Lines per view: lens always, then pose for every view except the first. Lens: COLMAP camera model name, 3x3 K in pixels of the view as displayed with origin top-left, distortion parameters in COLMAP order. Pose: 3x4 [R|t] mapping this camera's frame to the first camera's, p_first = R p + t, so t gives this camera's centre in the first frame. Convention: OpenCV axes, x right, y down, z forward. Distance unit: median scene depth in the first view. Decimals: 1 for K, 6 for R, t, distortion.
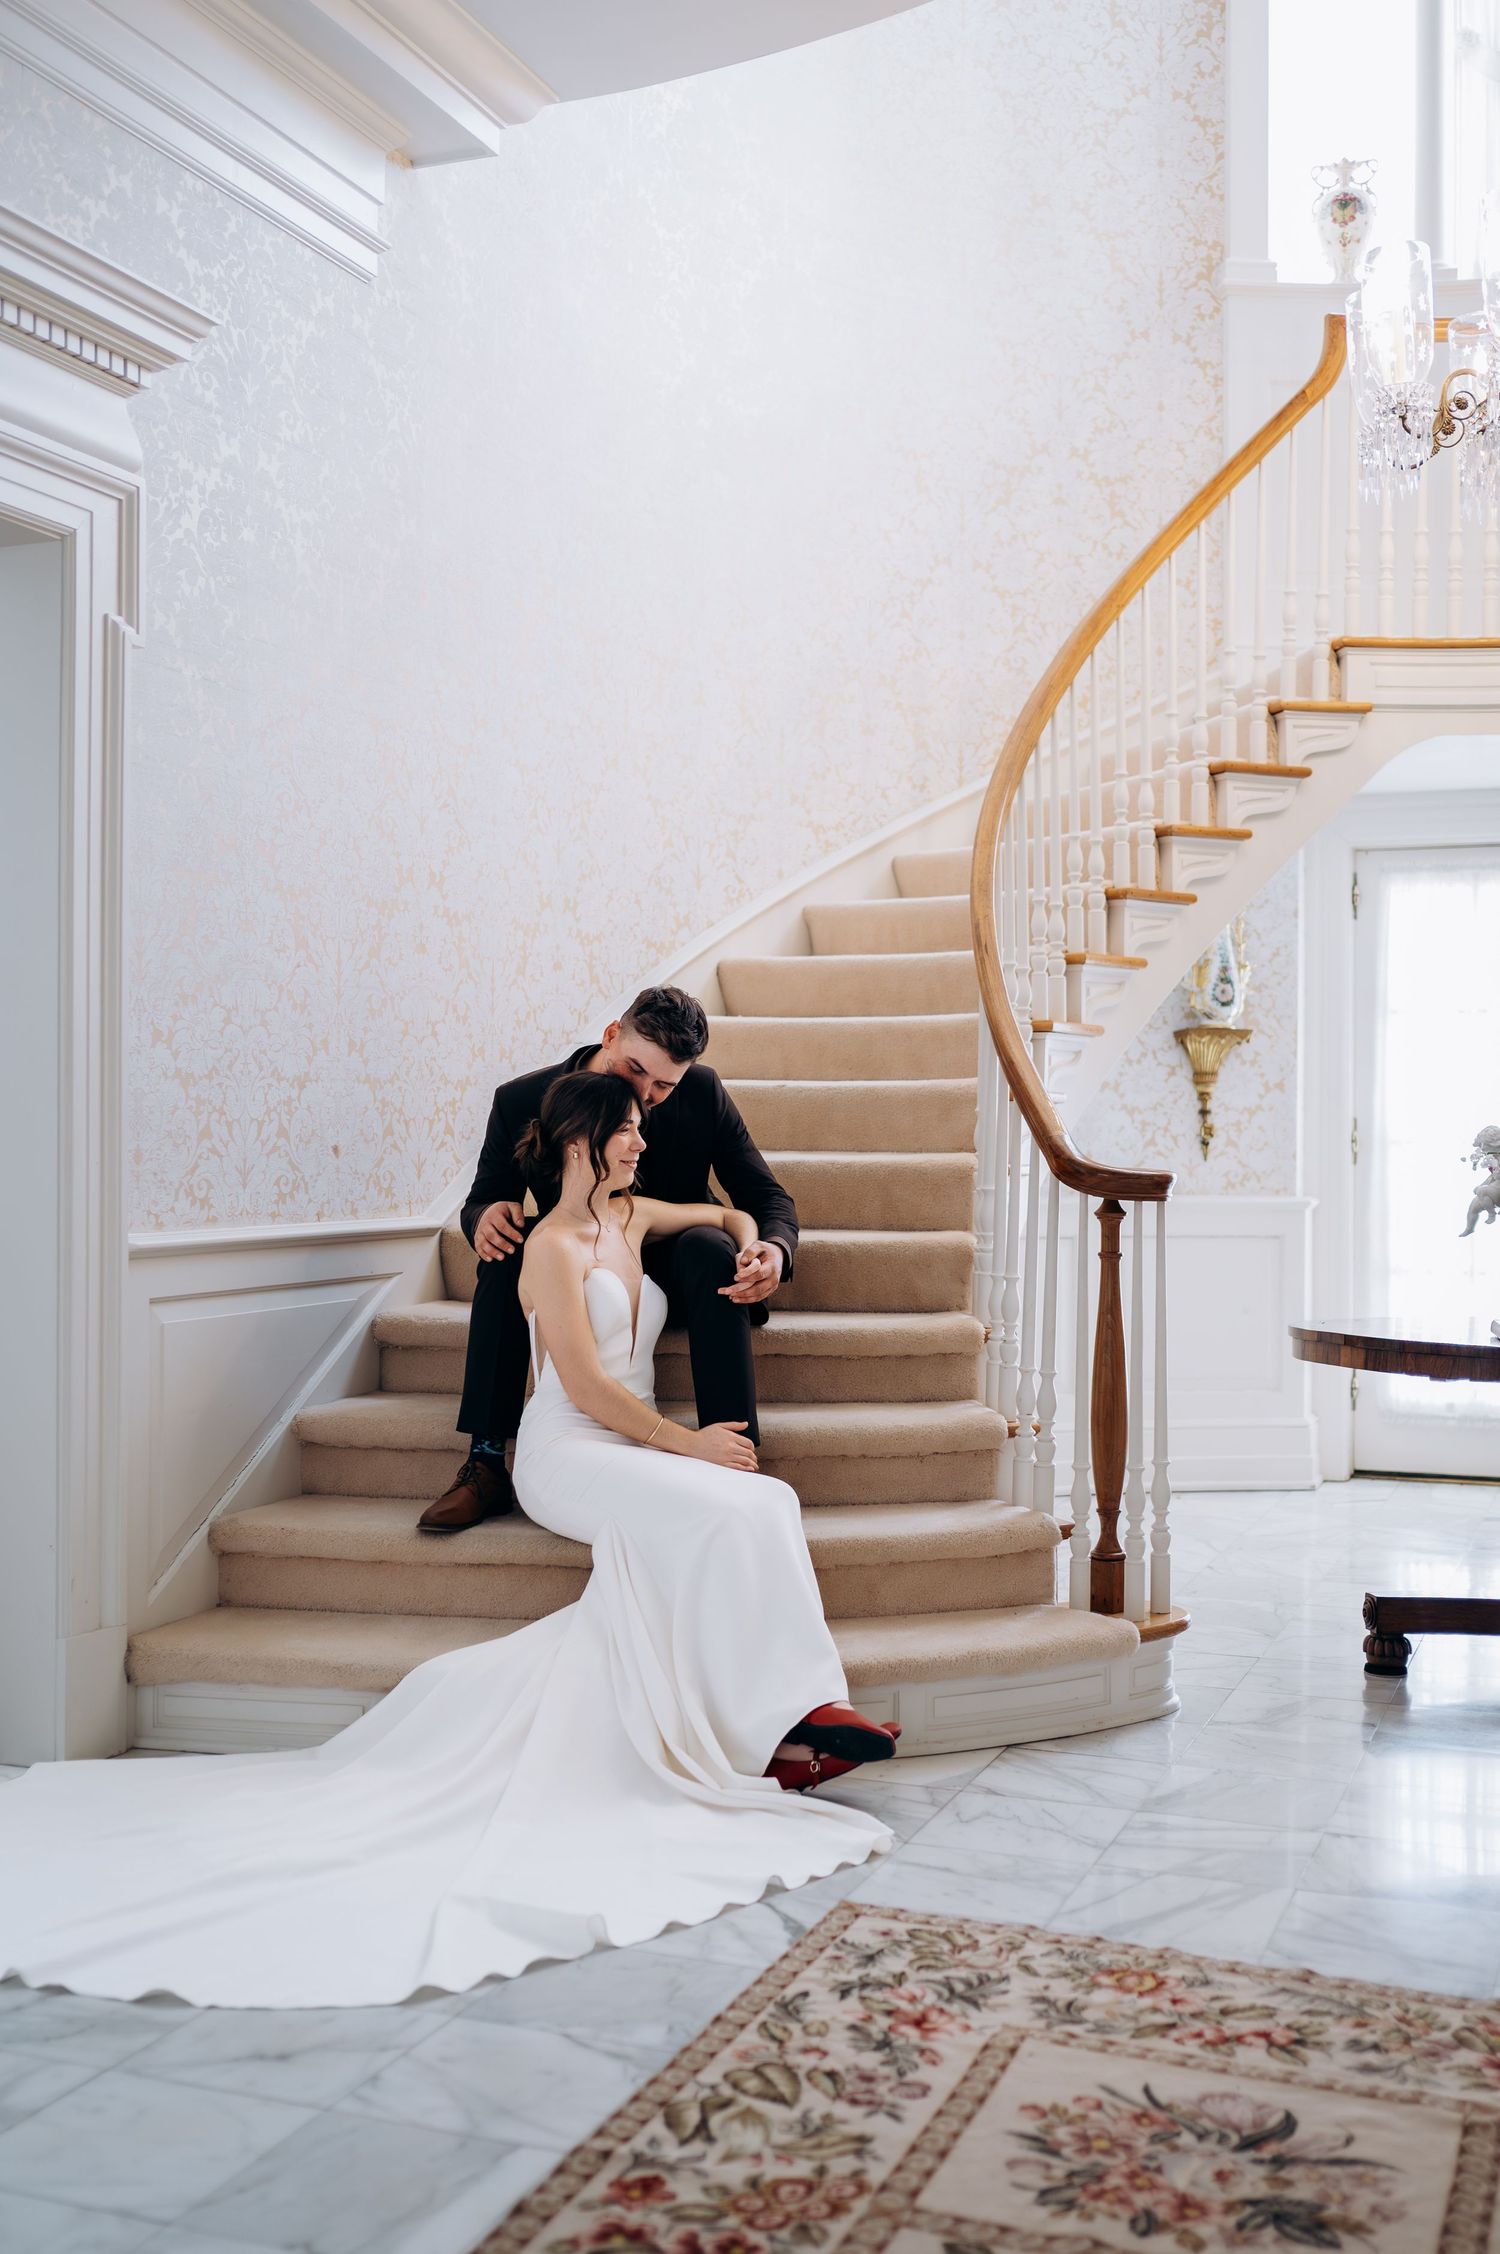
lens RADIAL K [[2418.9, 0, 753.7], [0, 2418.9, 1150.3], [0, 0, 1]] dist [-0.013492, 0.000000]
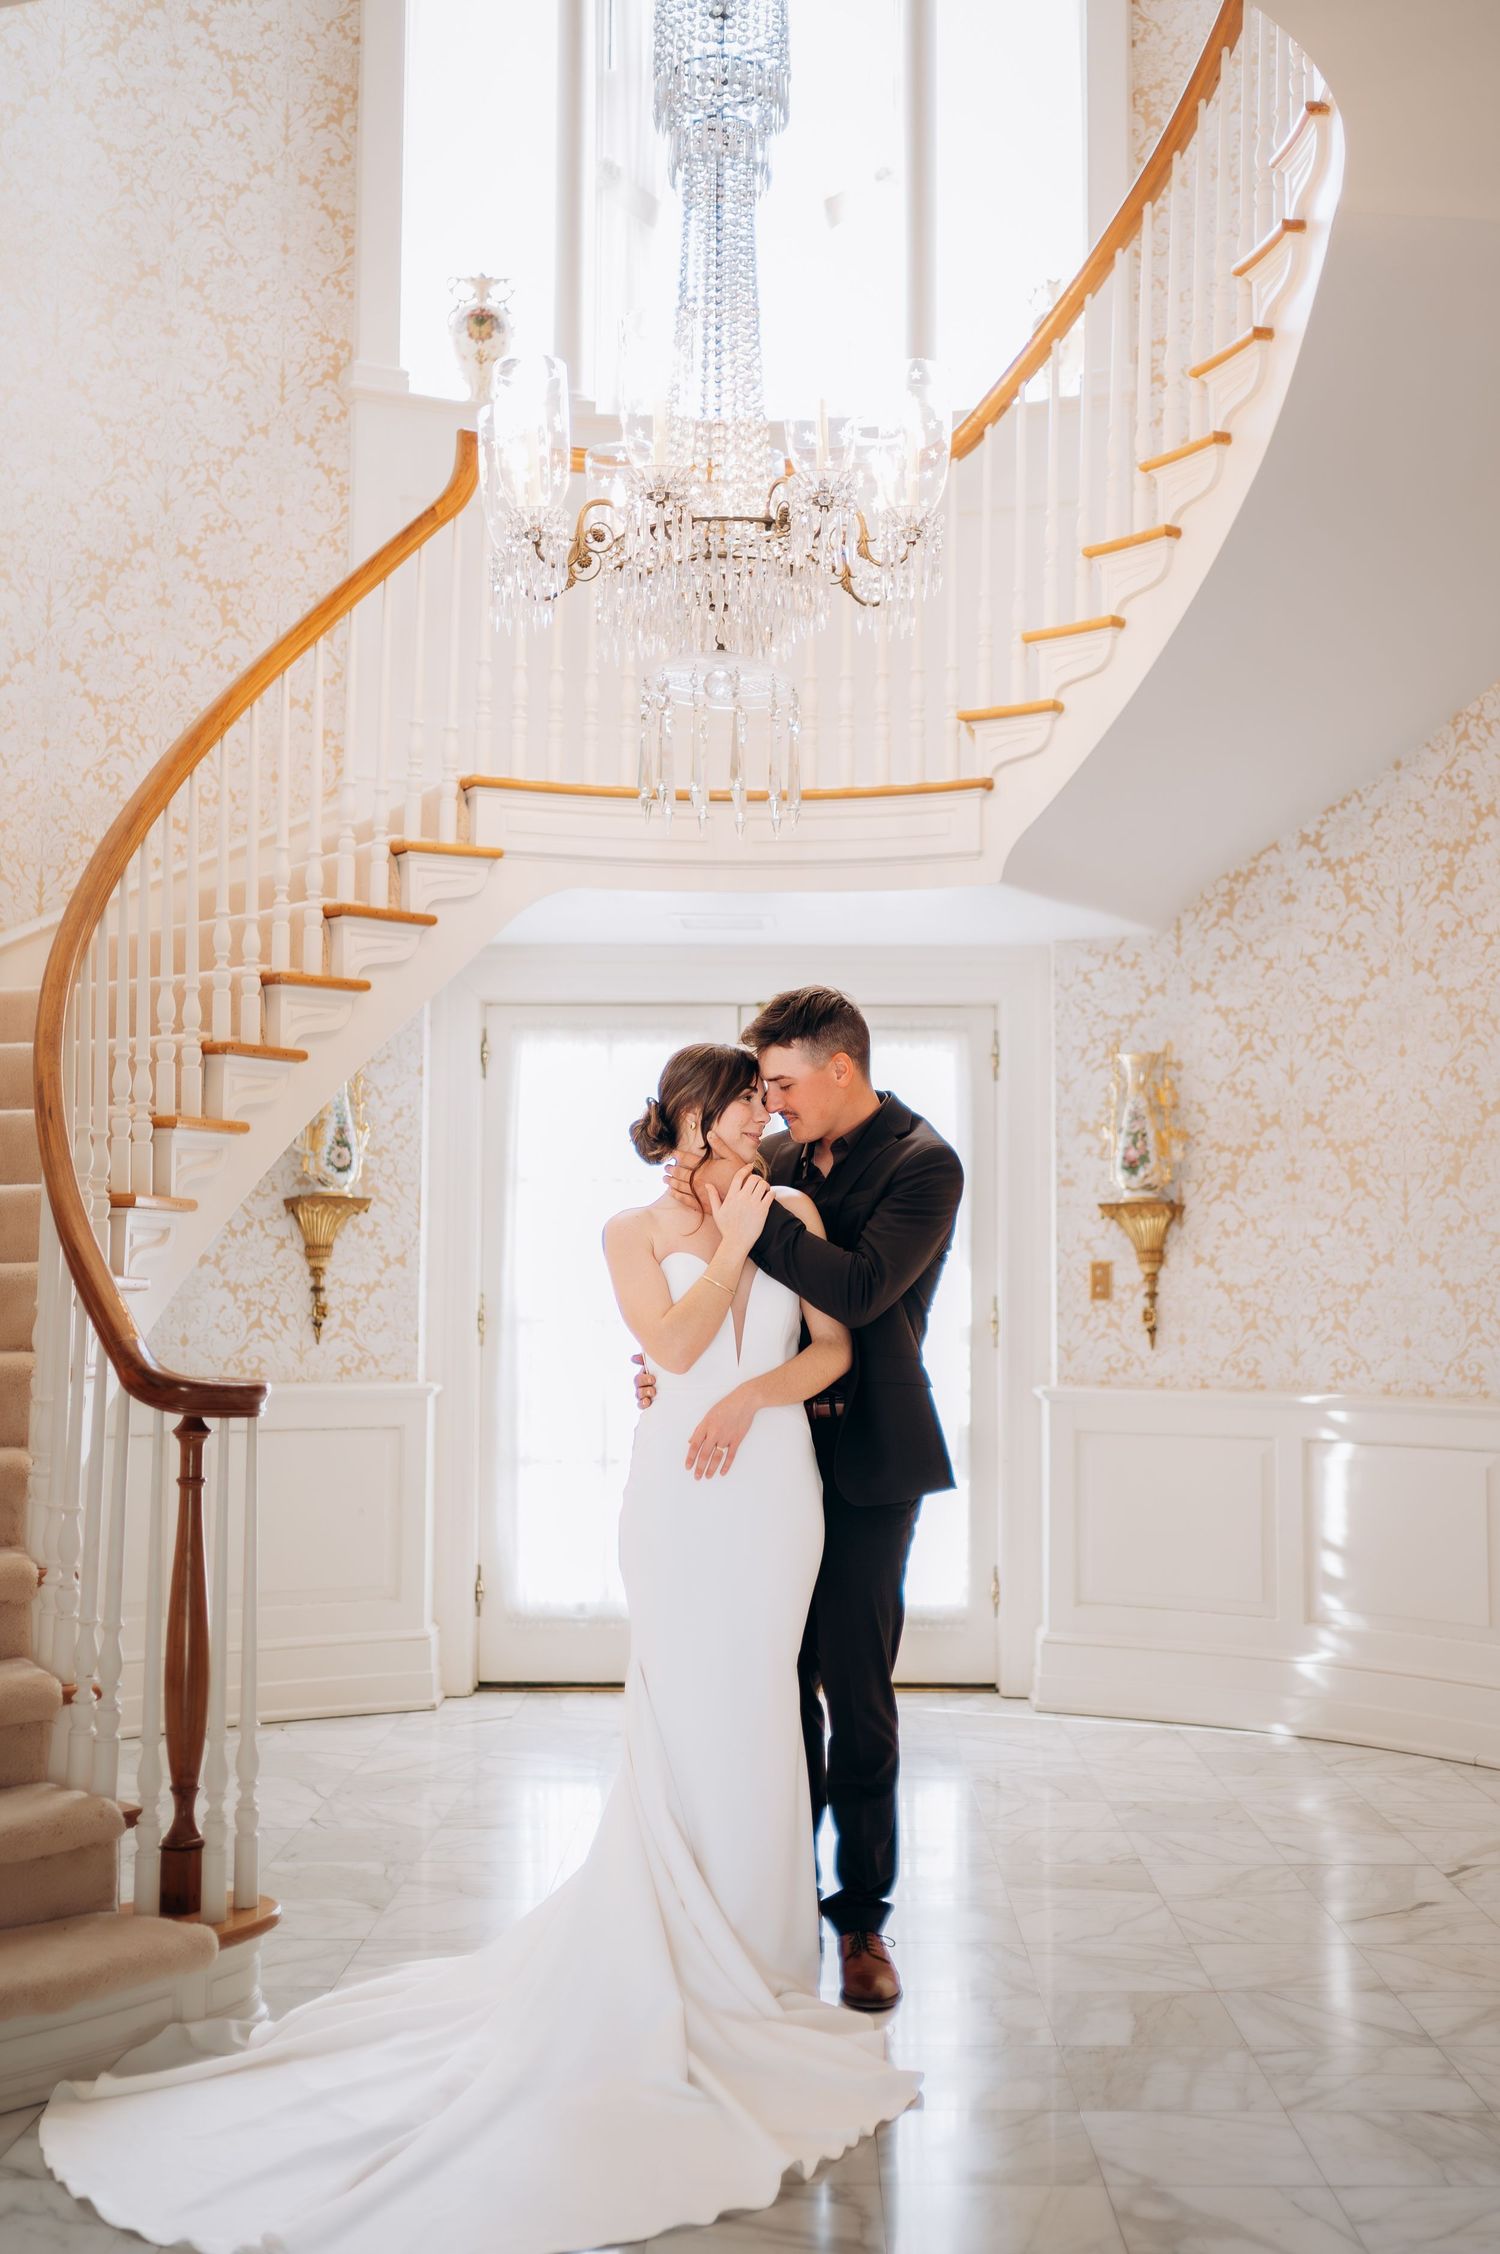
lens RADIAL K [[2418.9, 0, 757.2], [0, 2418.9, 1112.3], [0, 0, 1]] dist [-0.013492, 0.000000]
pose [[0.939095, 0.023397, 0.342859, 0.034898], [-0.001005, 0.997862, -0.065342, -0.025795], [-0.343655, 0.061018, 0.937112, 0.113912]]
